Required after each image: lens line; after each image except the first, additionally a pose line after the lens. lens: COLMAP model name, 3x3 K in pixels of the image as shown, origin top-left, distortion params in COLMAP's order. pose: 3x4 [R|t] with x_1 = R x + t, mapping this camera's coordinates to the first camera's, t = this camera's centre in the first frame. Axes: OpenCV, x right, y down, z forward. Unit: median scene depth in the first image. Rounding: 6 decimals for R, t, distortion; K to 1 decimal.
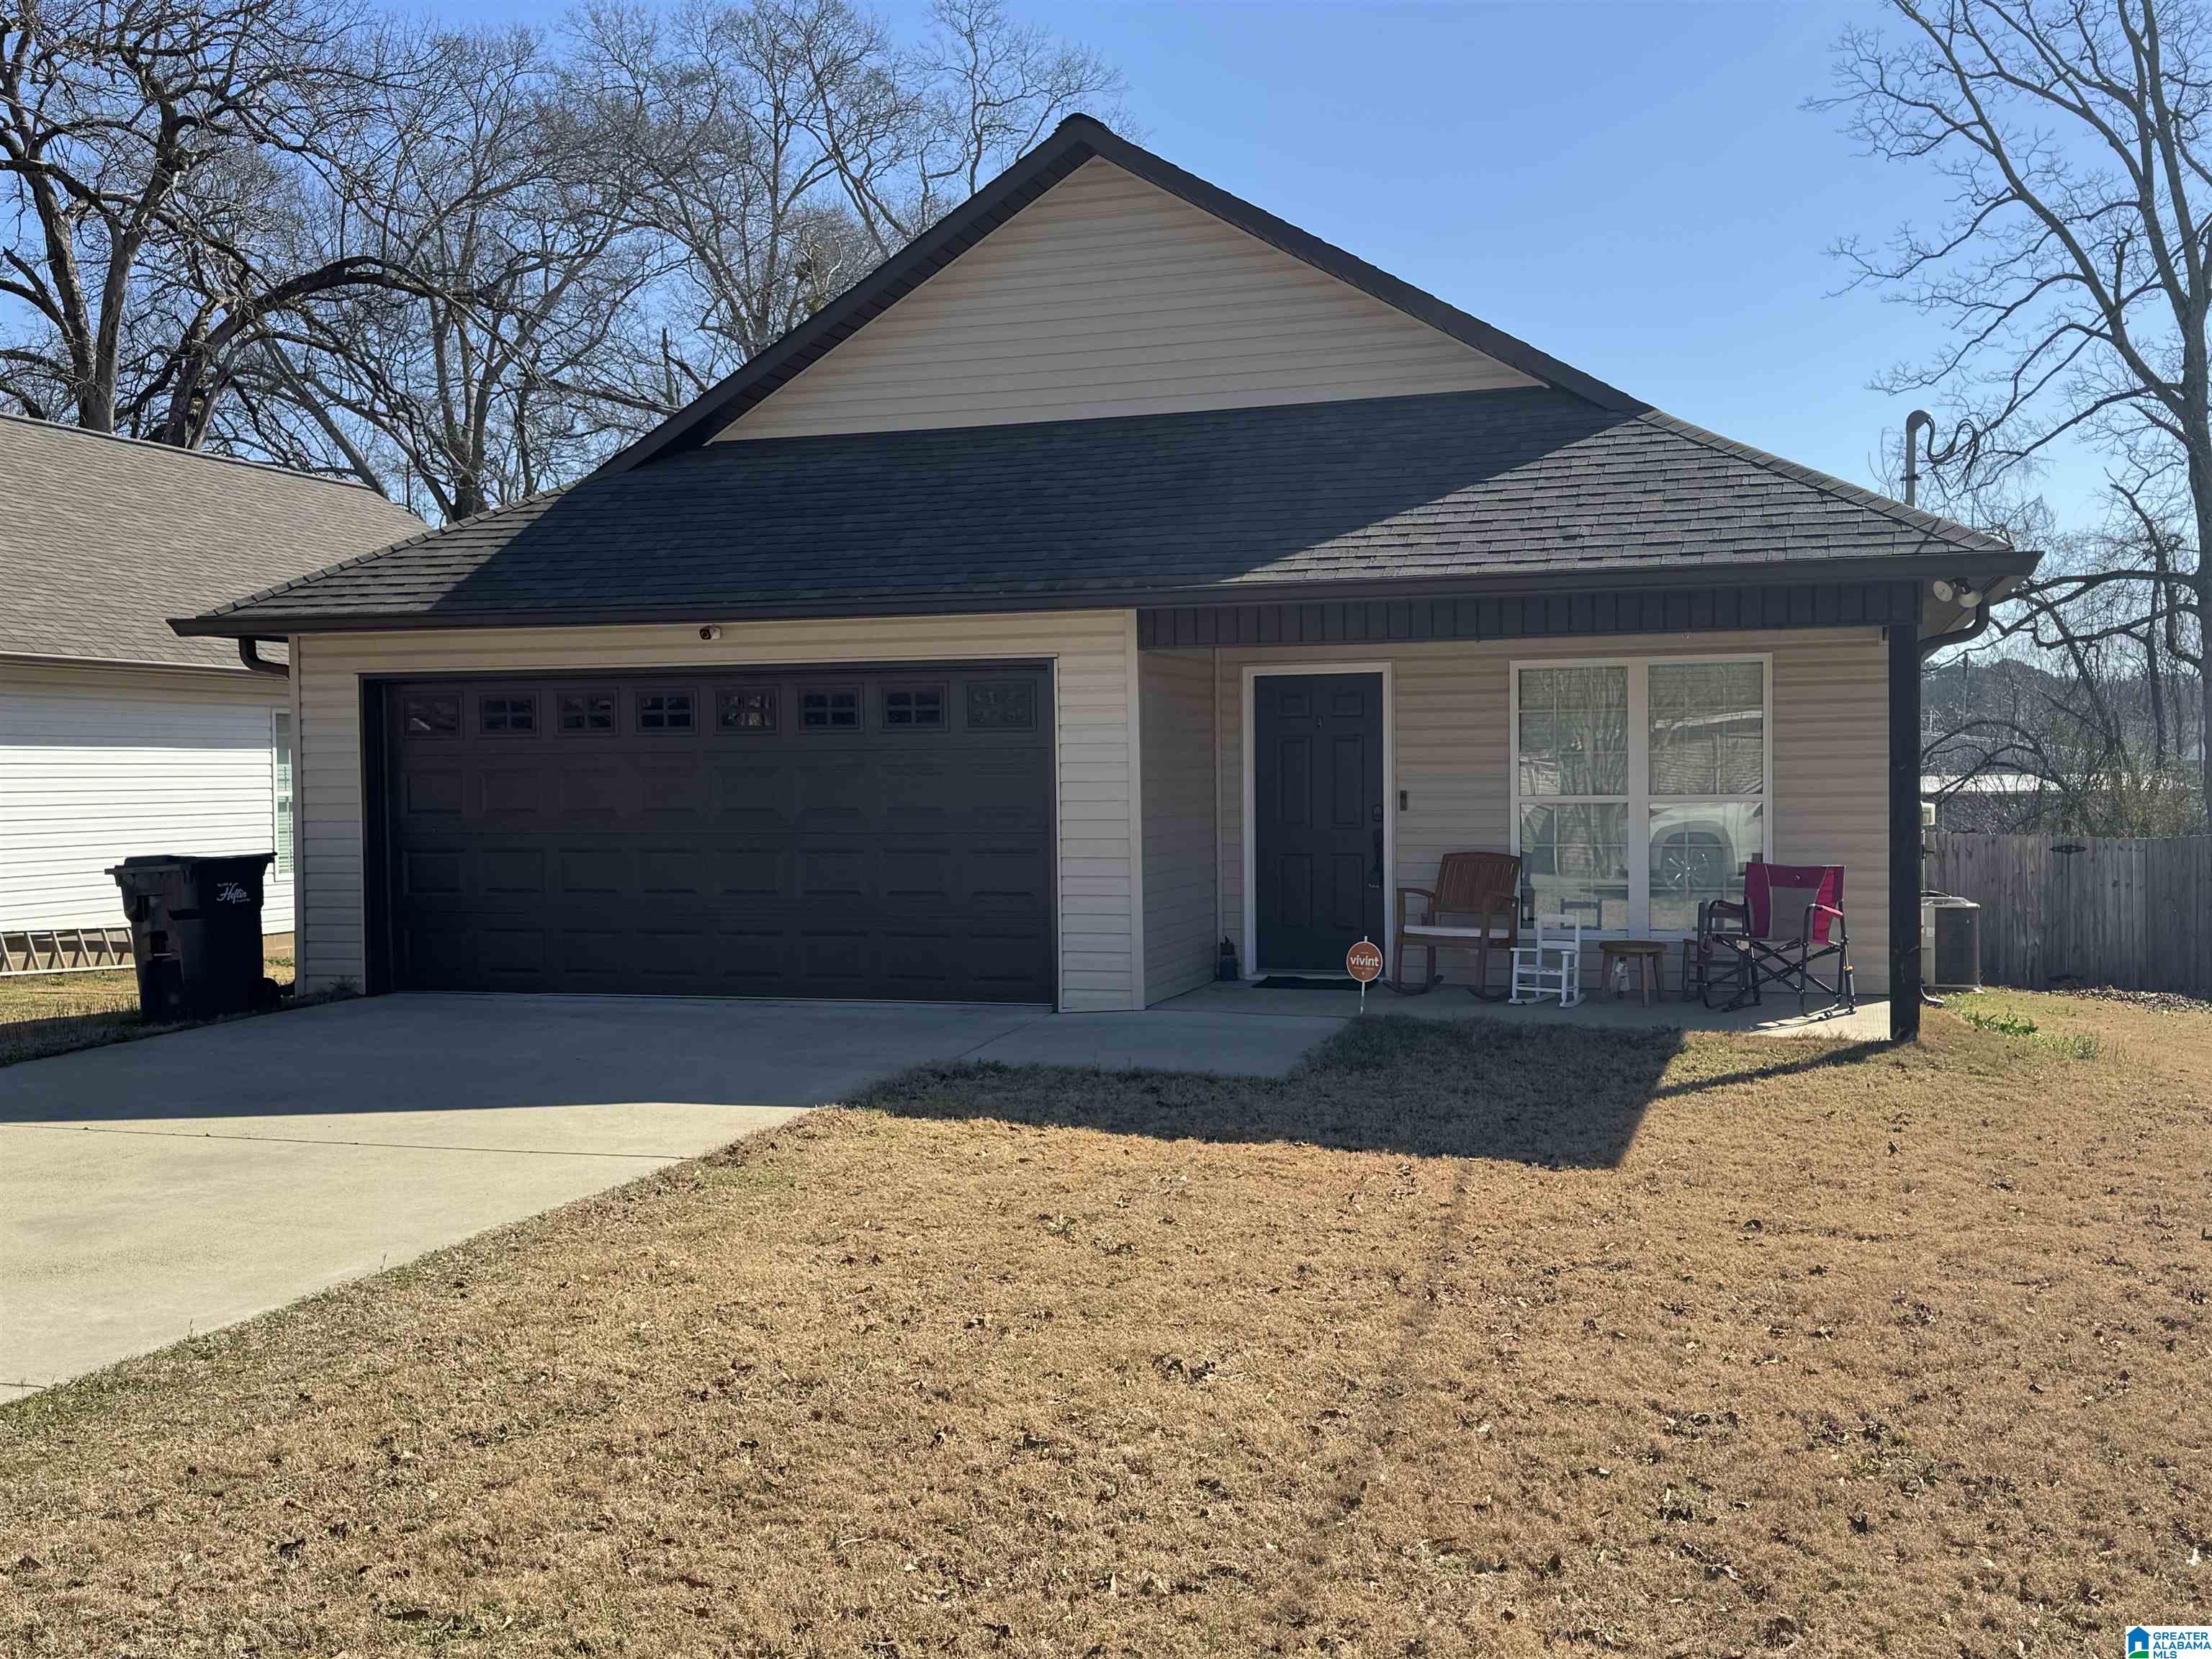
lens RADIAL K [[2210.7, 0, 1106.5], [0, 2210.7, 828.0], [0, 0, 1]] dist [0.032224, 0.000000]
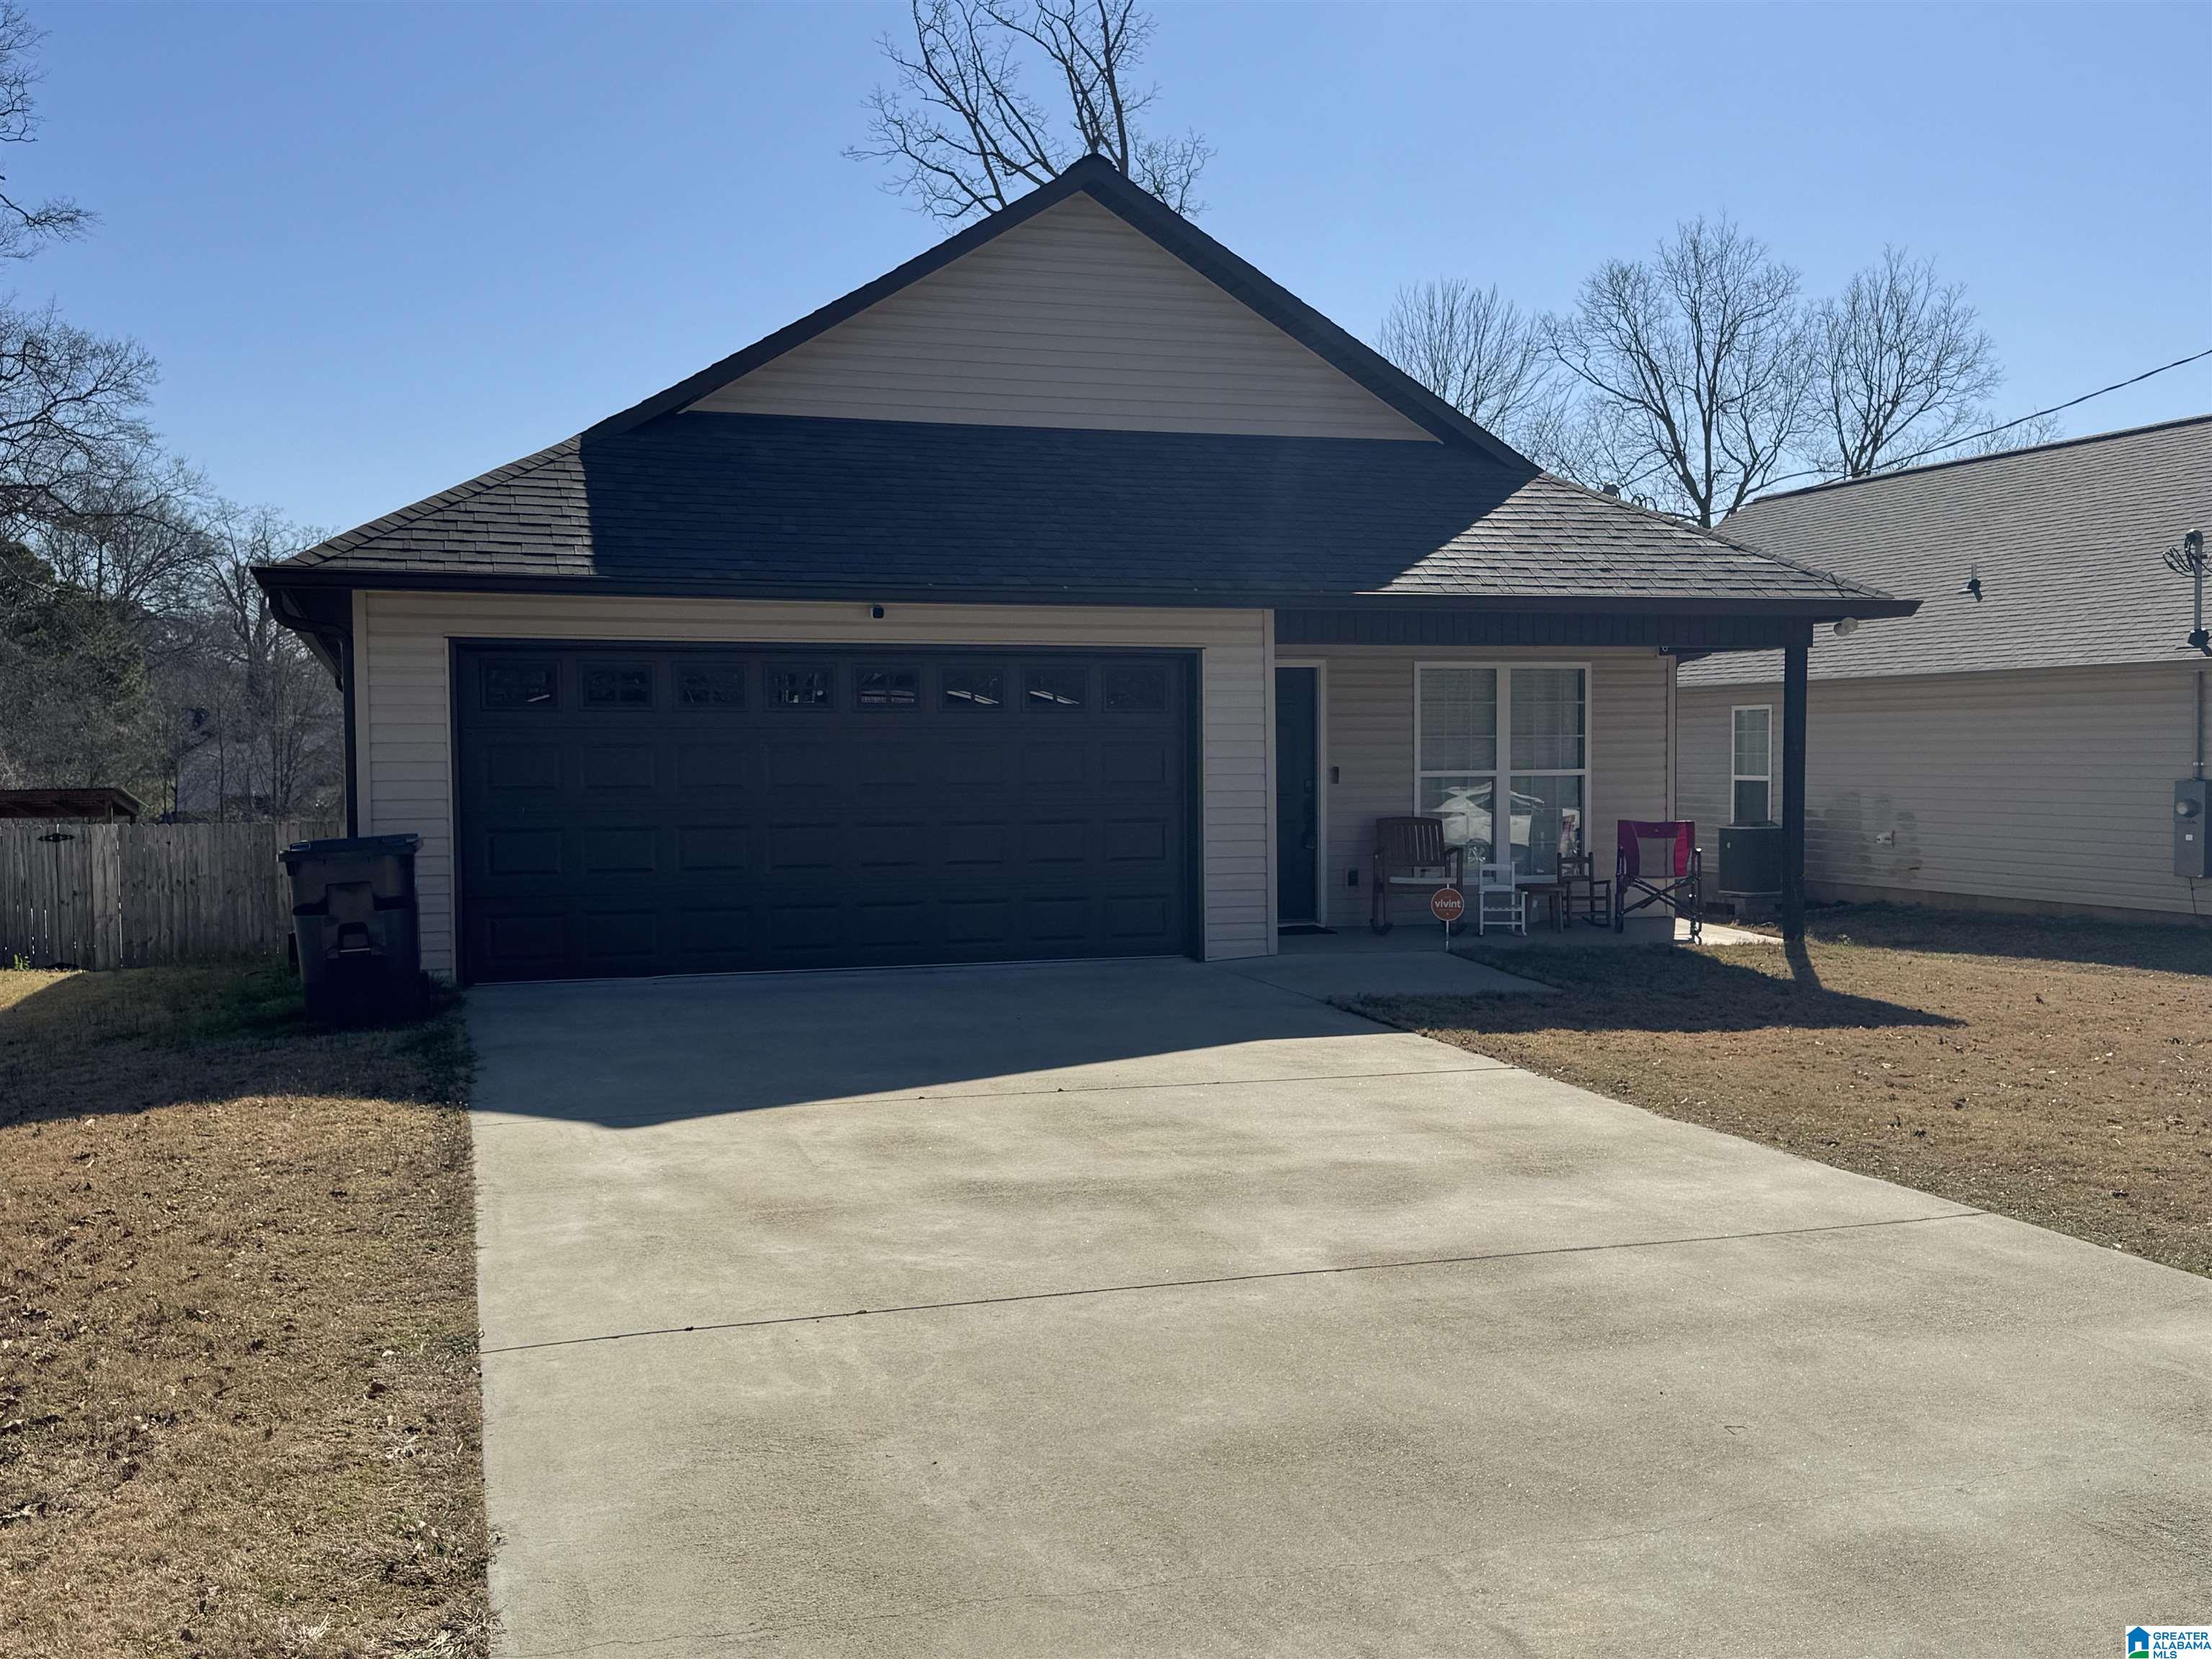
lens RADIAL K [[2230.1, 0, 1107.4], [0, 2230.1, 832.9], [0, 0, 1]] dist [0.074644, 0.000000]
pose [[0.796308, -0.016393, 0.604670, -0.719929], [0.013919, 0.999865, 0.008776, 0.006698], [-0.604732, 0.001429, 0.796428, 0.112171]]
